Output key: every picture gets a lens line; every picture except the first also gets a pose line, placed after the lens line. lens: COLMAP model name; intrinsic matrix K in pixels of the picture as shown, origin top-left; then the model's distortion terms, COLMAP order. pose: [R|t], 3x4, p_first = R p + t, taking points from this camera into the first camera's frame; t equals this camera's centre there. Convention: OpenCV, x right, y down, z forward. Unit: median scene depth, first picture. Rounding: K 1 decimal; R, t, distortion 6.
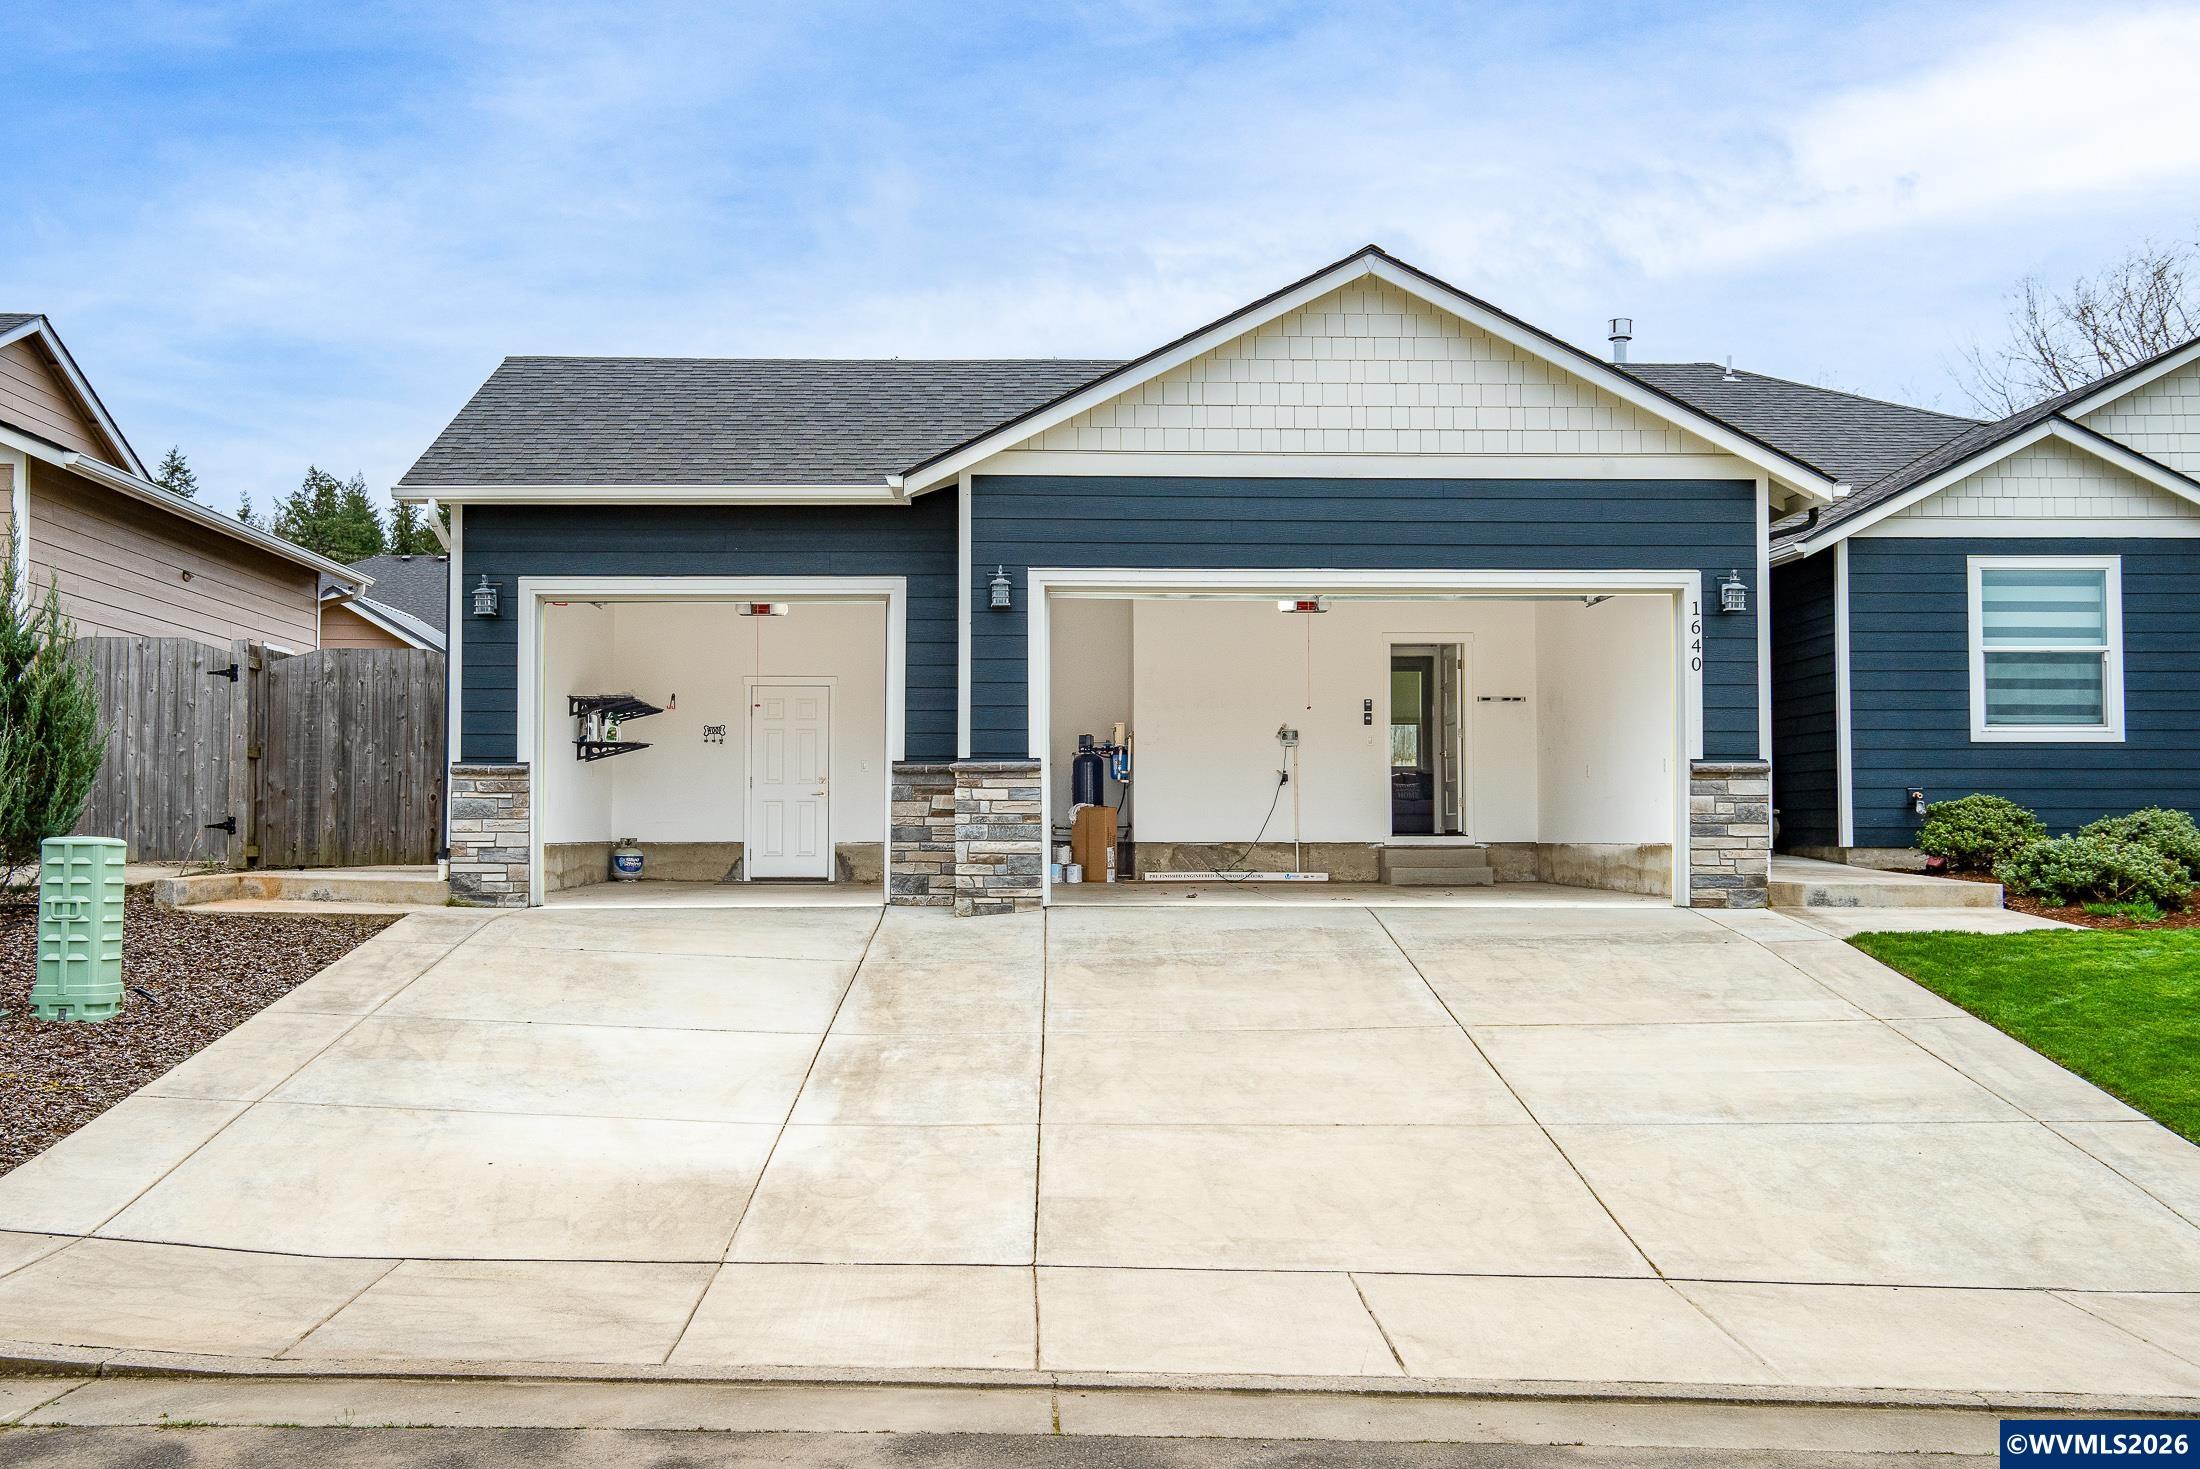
lens RADIAL K [[2053.3, 0, 1100.0], [0, 2053.3, 734.5], [0, 0, 1]] dist [0.019628, 0.003723]
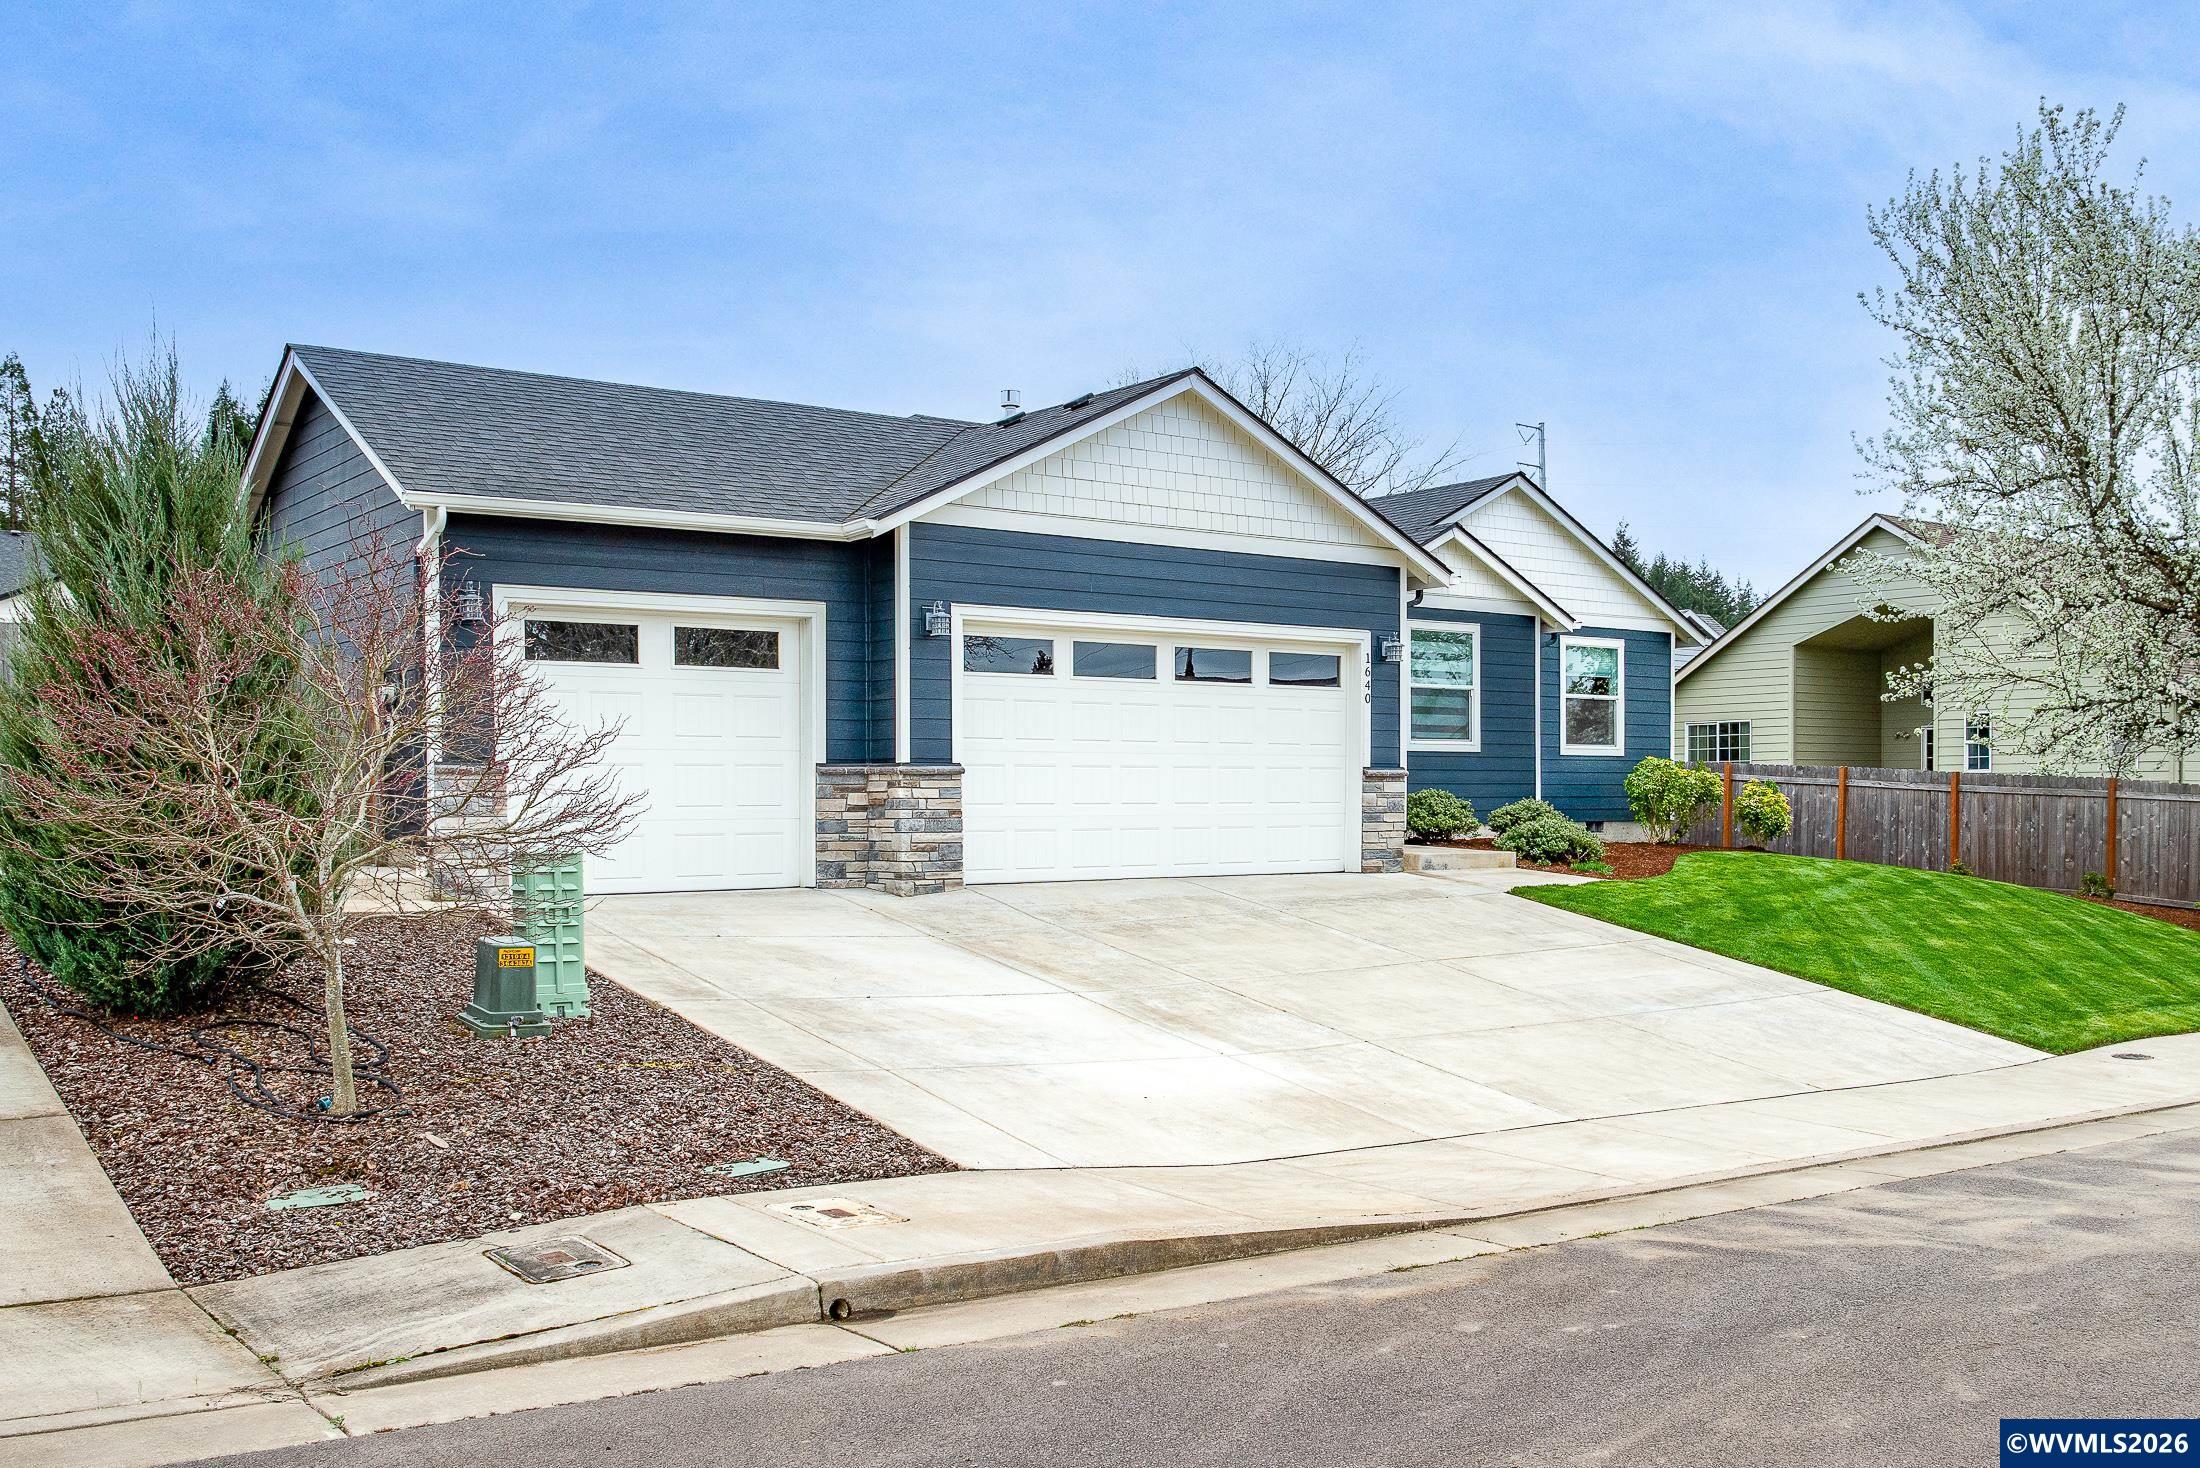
lens RADIAL K [[1945.4, 0, 1103.6], [0, 1945.4, 807.3], [0, 0, 1]] dist [0.004304, 0.002436]
pose [[0.829891, -0.006024, 0.557893, -0.591992], [-0.023066, 0.998716, 0.045096, -0.015830], [-0.557449, -0.050293, 0.828687, 0.007834]]
